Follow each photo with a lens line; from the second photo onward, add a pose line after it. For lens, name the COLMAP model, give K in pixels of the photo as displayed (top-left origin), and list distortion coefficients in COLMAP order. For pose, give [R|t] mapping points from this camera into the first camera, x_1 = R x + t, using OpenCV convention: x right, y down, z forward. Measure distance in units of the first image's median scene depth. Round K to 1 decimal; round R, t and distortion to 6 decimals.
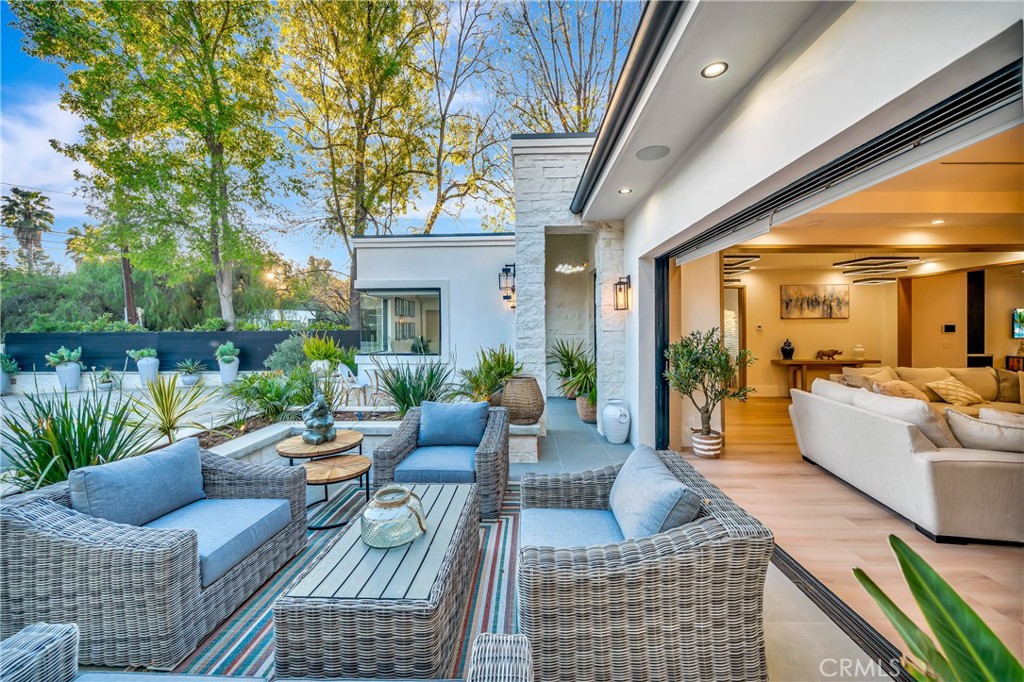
lens RADIAL K [[383.7, 0, 516.4], [0, 383.7, 324.1], [0, 0, 1]] dist [-0.000390, -0.000064]
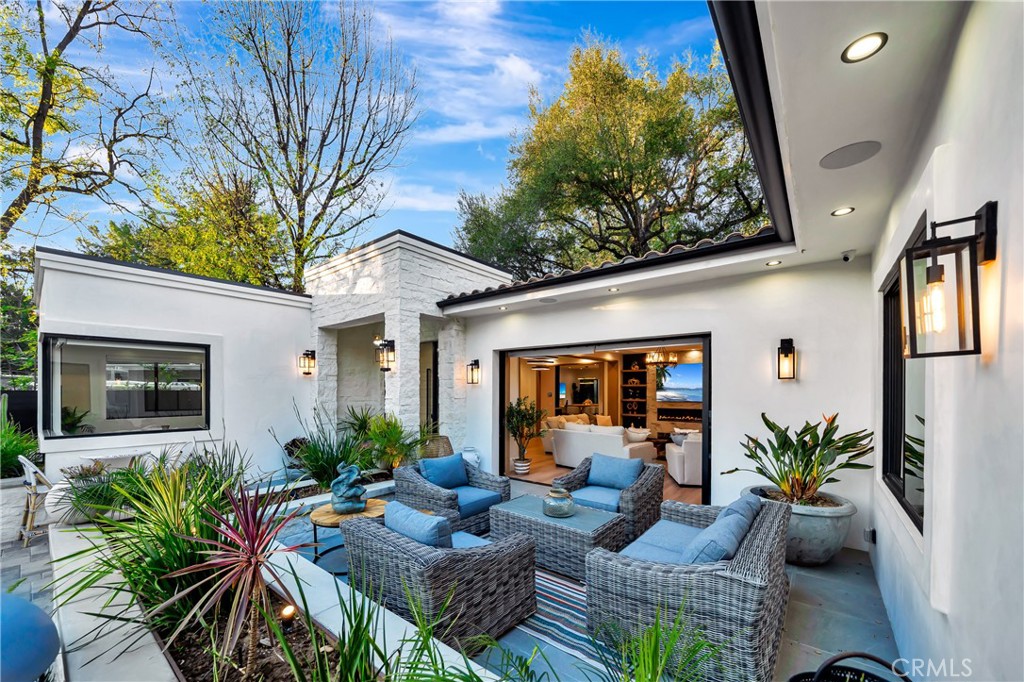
lens RADIAL K [[387.3, 0, 513.3], [0, 387.3, 390.3], [0, 0, 1]] dist [0.000025, 0.000000]
pose [[0.600005, 0.006124, 0.799973, -0.487675], [-0.012741, 0.999917, 0.001902, -0.010700], [-0.799895, -0.011334, 0.600033, 0.014304]]
